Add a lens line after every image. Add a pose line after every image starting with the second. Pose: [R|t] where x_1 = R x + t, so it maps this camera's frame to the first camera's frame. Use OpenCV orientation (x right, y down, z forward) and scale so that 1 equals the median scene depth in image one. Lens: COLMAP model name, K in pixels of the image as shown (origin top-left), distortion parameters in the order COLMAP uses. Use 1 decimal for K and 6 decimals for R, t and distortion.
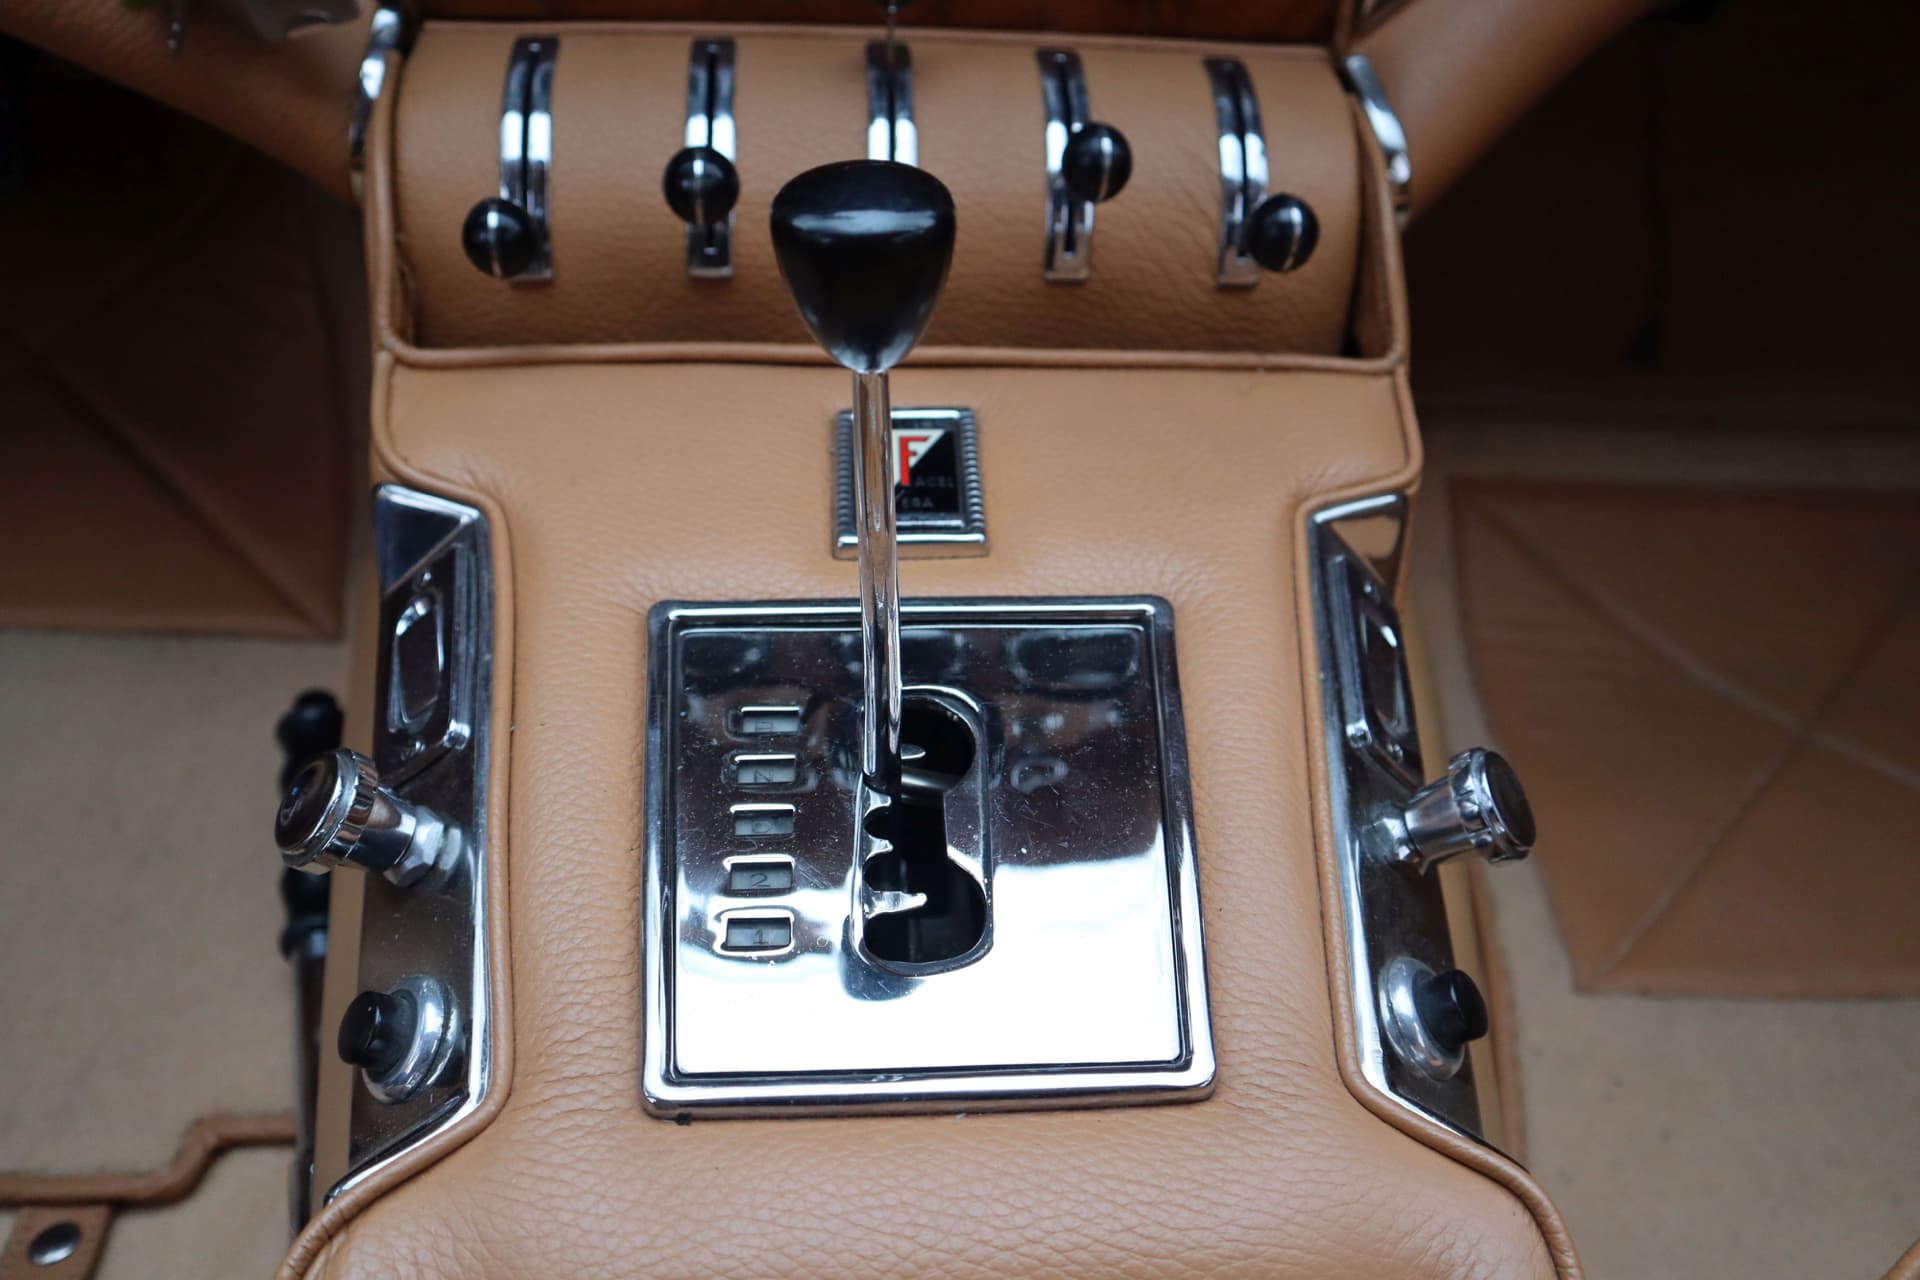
lens RADIAL K [[1461.0, 0, 938.1], [0, 1461.0, 577.4], [0, 0, 1]] dist [-0.096888, 0.000124]
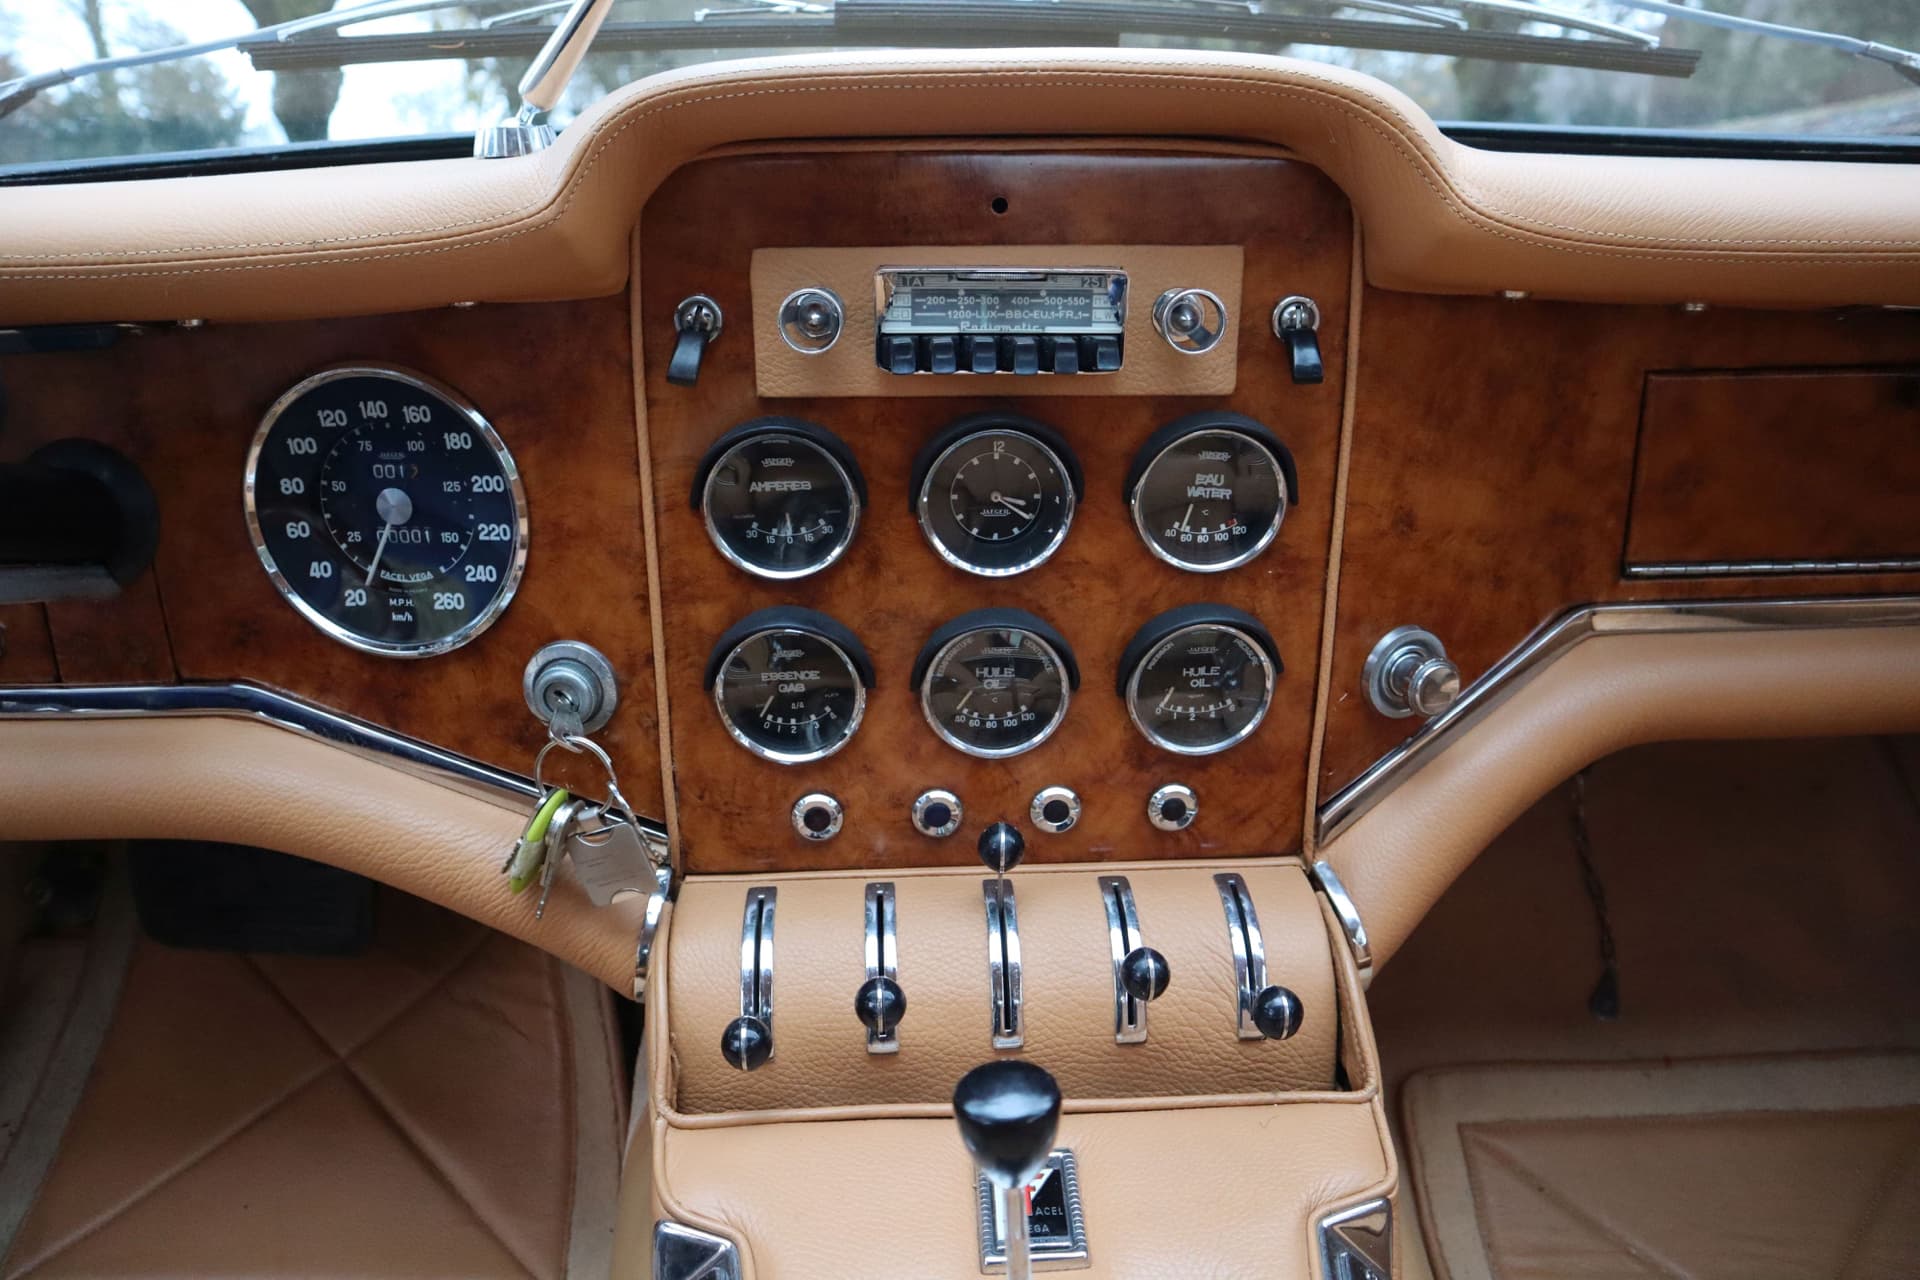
lens RADIAL K [[1306.5, 0, 938.3], [0, 1306.5, 611.2], [0, 0, 1]] dist [-0.098292, 0.032555]
pose [[0.997188, -0.055090, -0.050813, -0.013873], [0.030587, 0.918114, -0.395133, -0.107363], [0.068420, 0.392468, 0.917217, -0.363278]]
